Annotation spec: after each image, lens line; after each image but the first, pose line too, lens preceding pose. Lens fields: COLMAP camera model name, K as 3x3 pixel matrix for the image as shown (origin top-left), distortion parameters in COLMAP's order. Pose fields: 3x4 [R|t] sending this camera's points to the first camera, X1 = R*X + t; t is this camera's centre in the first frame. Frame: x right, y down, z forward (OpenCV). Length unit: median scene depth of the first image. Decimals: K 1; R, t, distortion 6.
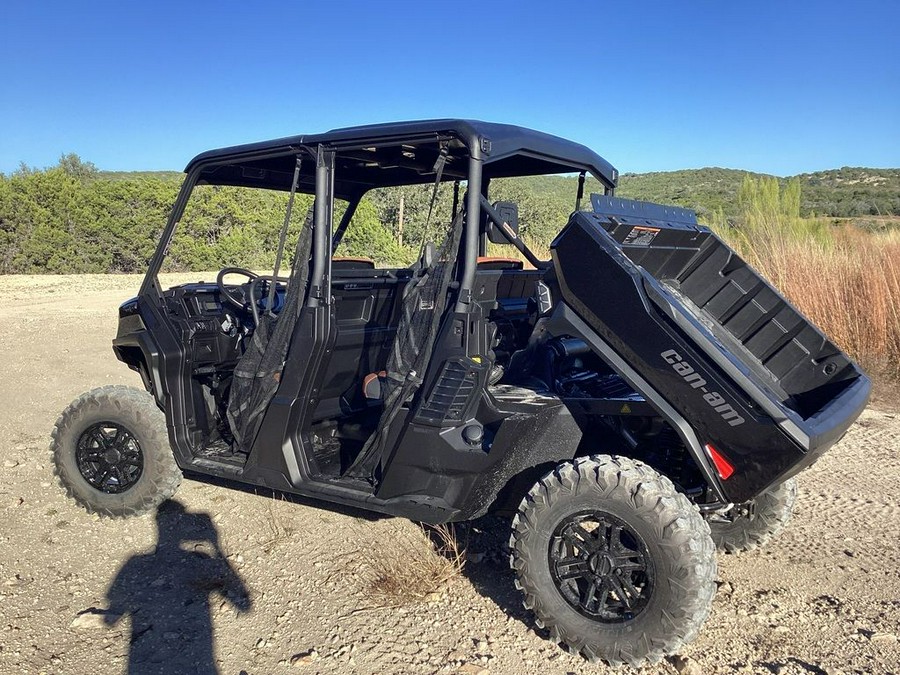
lens RADIAL K [[825.6, 0, 455.2], [0, 825.6, 340.9], [0, 0, 1]] dist [0.024714, 0.000000]
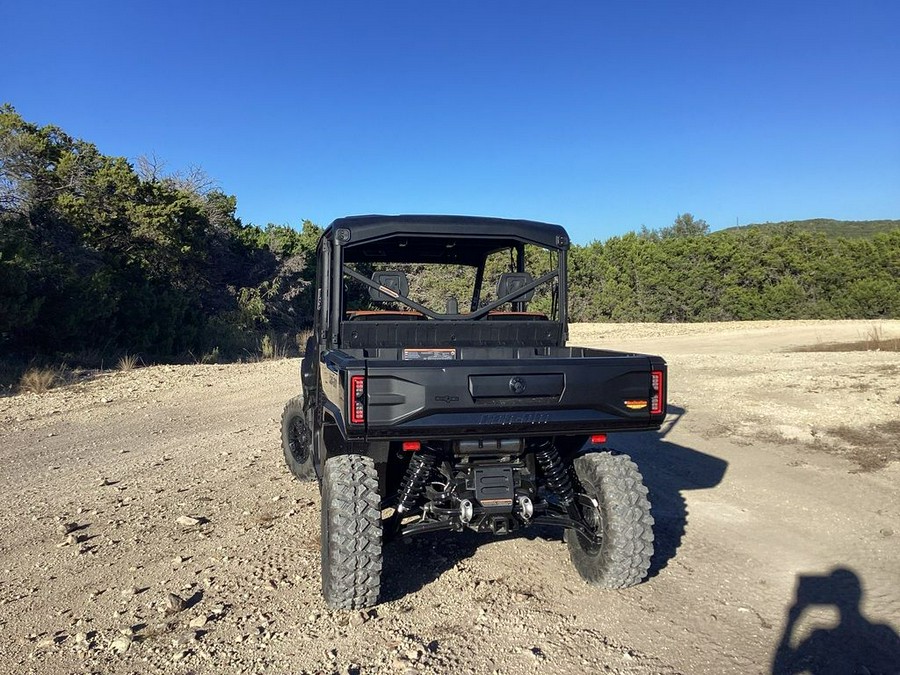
lens RADIAL K [[825.6, 0, 451.0], [0, 825.6, 332.5], [0, 0, 1]] dist [0.024714, 0.000000]
pose [[0.724895, 0.015489, -0.688685, 0.951067], [-0.062895, 0.997060, -0.043777, -0.011874], [0.685982, 0.075049, 0.723738, 0.074838]]
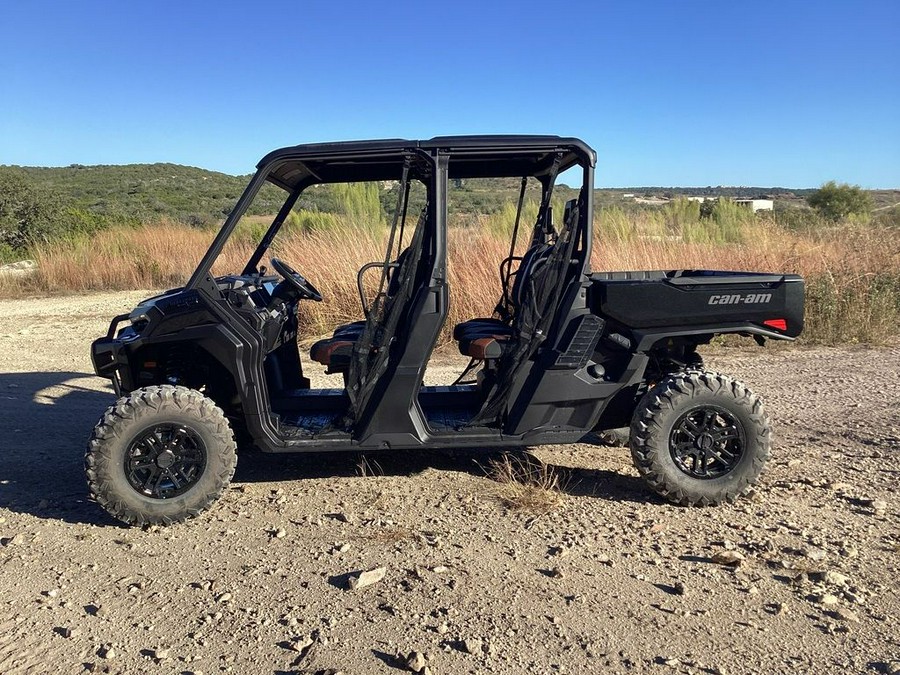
lens RADIAL K [[825.6, 0, 452.2], [0, 825.6, 331.3], [0, 0, 1]] dist [0.024714, 0.000000]
pose [[0.802221, -0.080936, 0.591516, -0.792583], [0.085027, 0.996158, 0.020987, -0.000123], [-0.590941, 0.033459, 0.806020, 0.038938]]
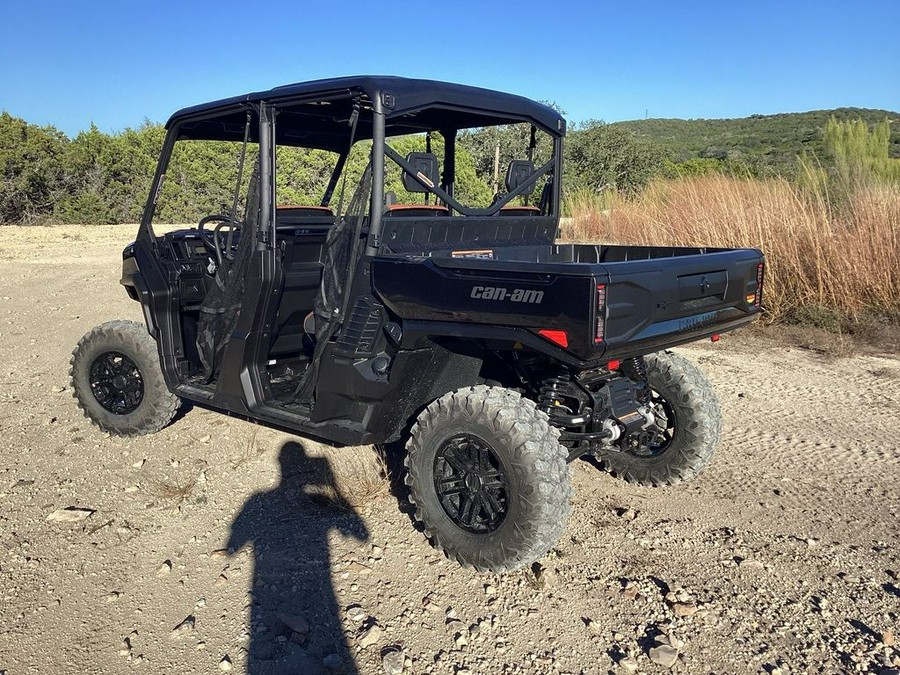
lens RADIAL K [[825.6, 0, 457.7], [0, 825.6, 341.9], [0, 0, 1]] dist [0.024714, 0.000000]
pose [[0.990719, 0.017761, -0.134759, 0.224626], [-0.009447, 0.998026, 0.062086, 0.009678], [0.135596, -0.060237, 0.988931, -0.066877]]
